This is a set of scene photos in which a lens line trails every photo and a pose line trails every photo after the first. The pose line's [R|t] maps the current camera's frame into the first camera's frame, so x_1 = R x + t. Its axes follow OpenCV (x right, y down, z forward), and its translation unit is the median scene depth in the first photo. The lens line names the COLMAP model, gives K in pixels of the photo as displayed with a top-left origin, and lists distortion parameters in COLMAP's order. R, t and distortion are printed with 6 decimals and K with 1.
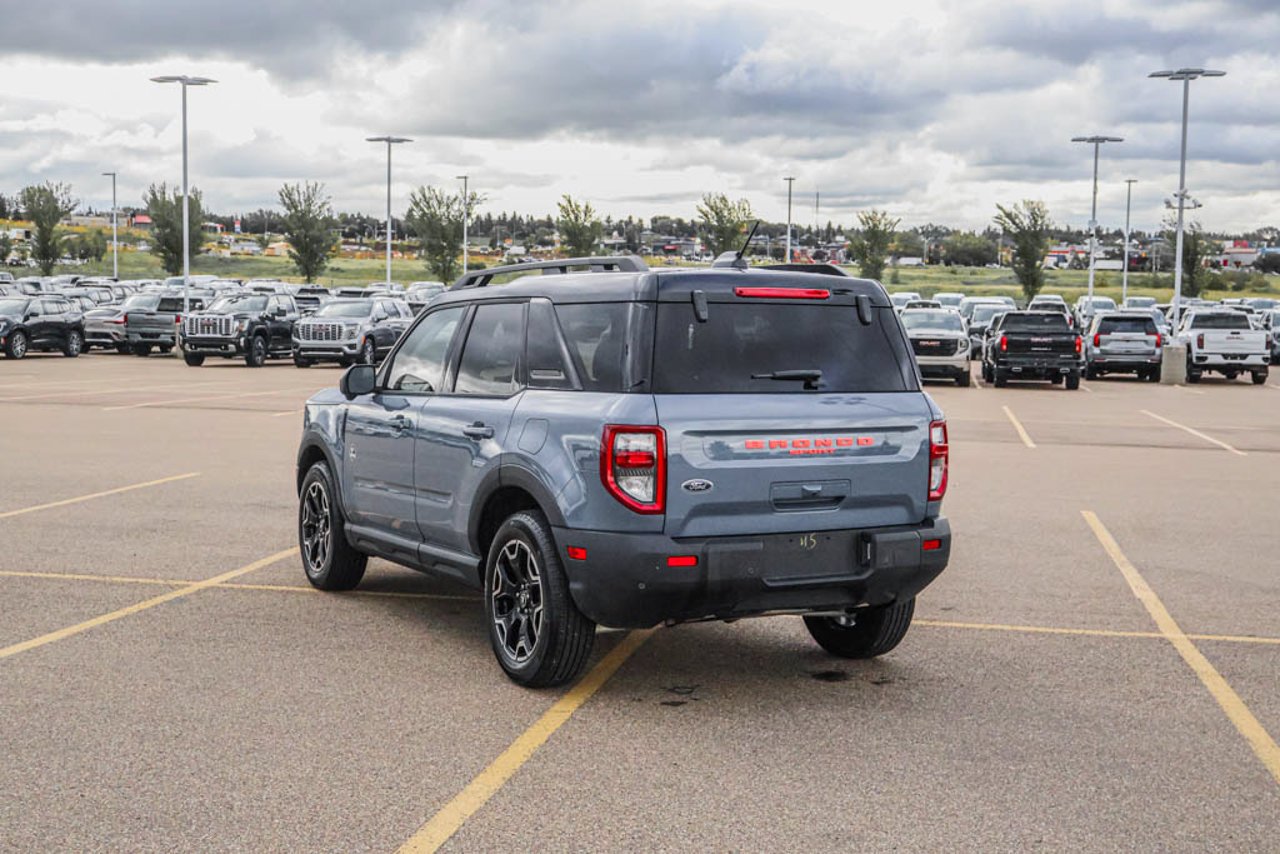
lens RADIAL K [[1641.1, 0, 640.0], [0, 1641.1, 427.0], [0, 0, 1]] dist [0.017748, -0.007491]
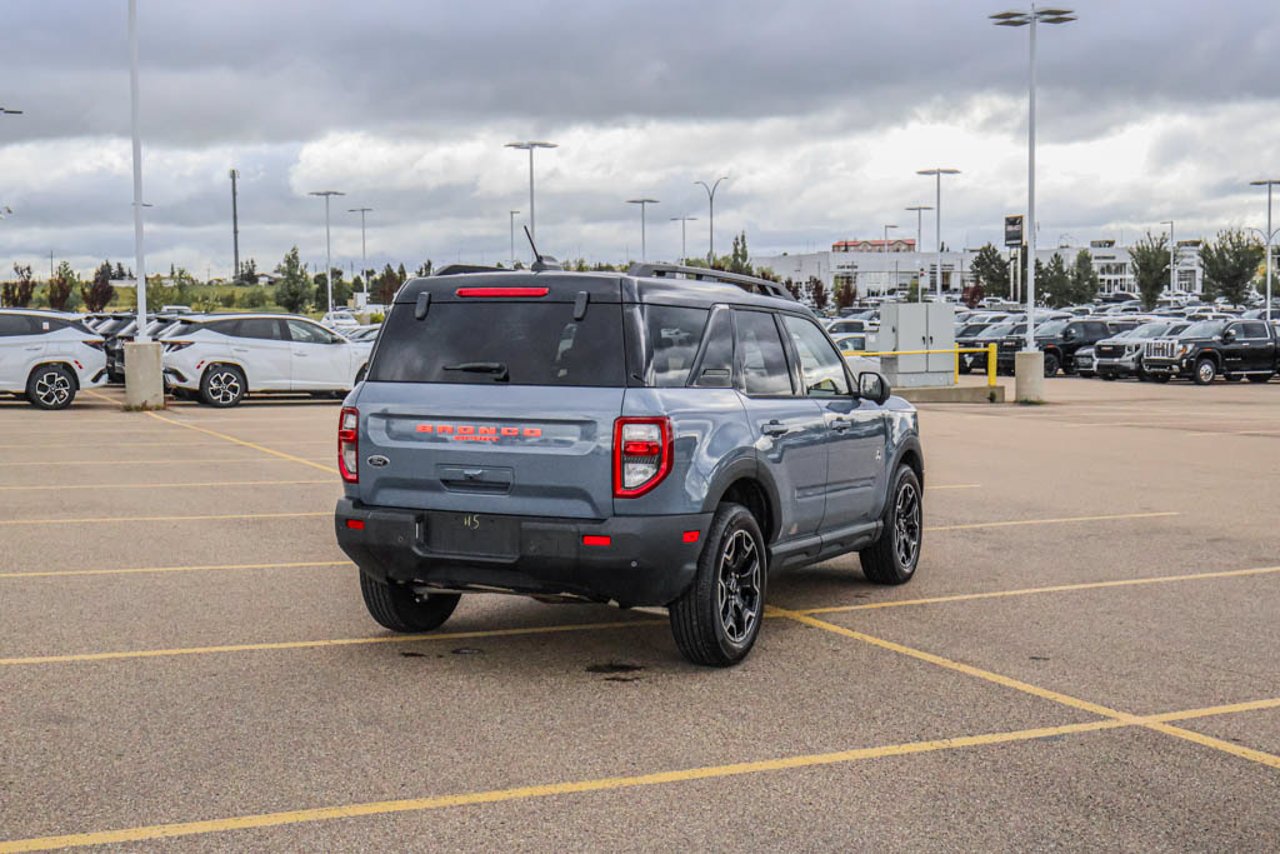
lens RADIAL K [[1641.1, 0, 640.0], [0, 1641.1, 427.0], [0, 0, 1]] dist [0.017748, -0.007491]
pose [[0.588268, 0.032533, -0.808012, 0.158662], [-0.052694, 0.998609, 0.001843, -0.000005], [0.806948, 0.041493, 0.589164, 0.069335]]
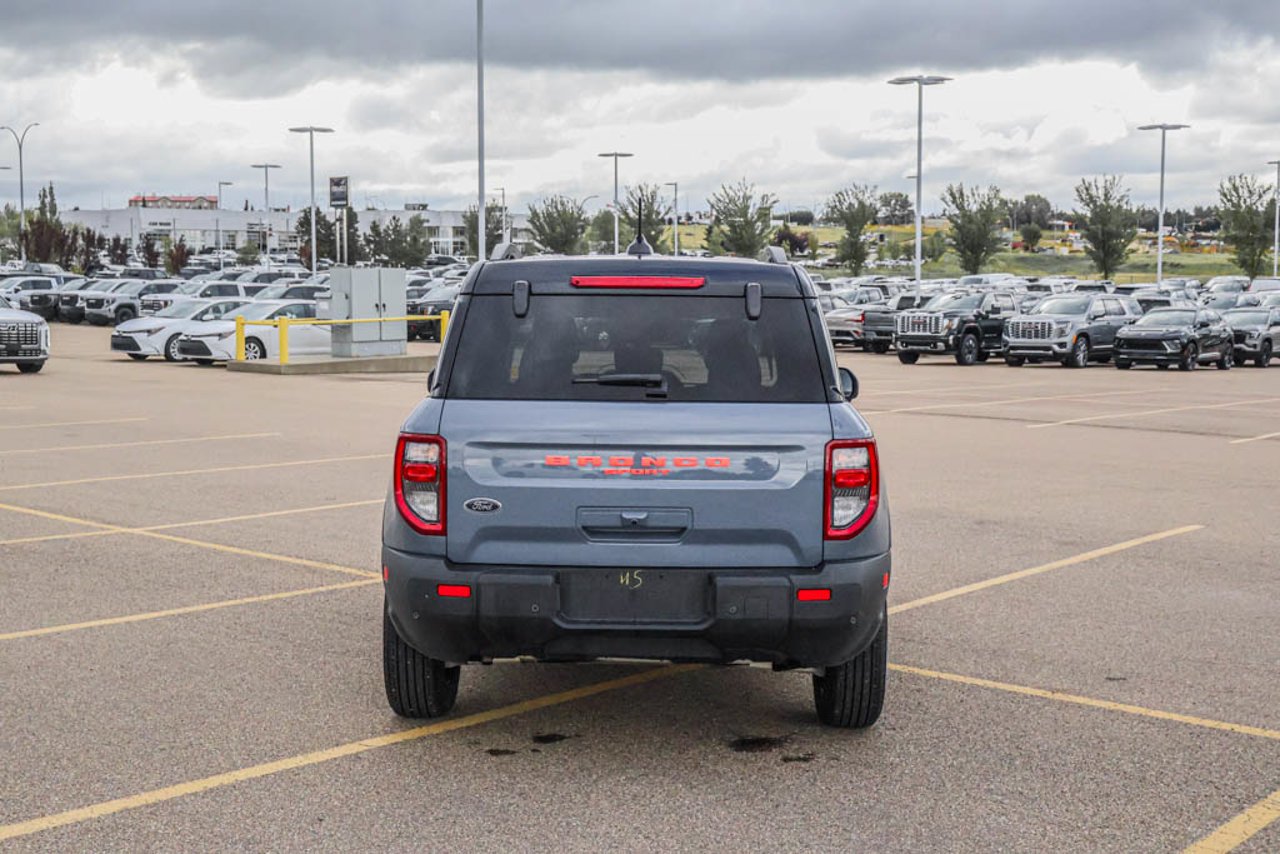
lens RADIAL K [[1641.1, 0, 640.0], [0, 1641.1, 427.0], [0, 0, 1]] dist [0.017748, -0.007491]
pose [[0.873010, 0.029519, -0.486809, 0.078347], [-0.028985, 0.999543, 0.008630, -0.002323], [0.486841, 0.006577, 0.873466, 0.041548]]
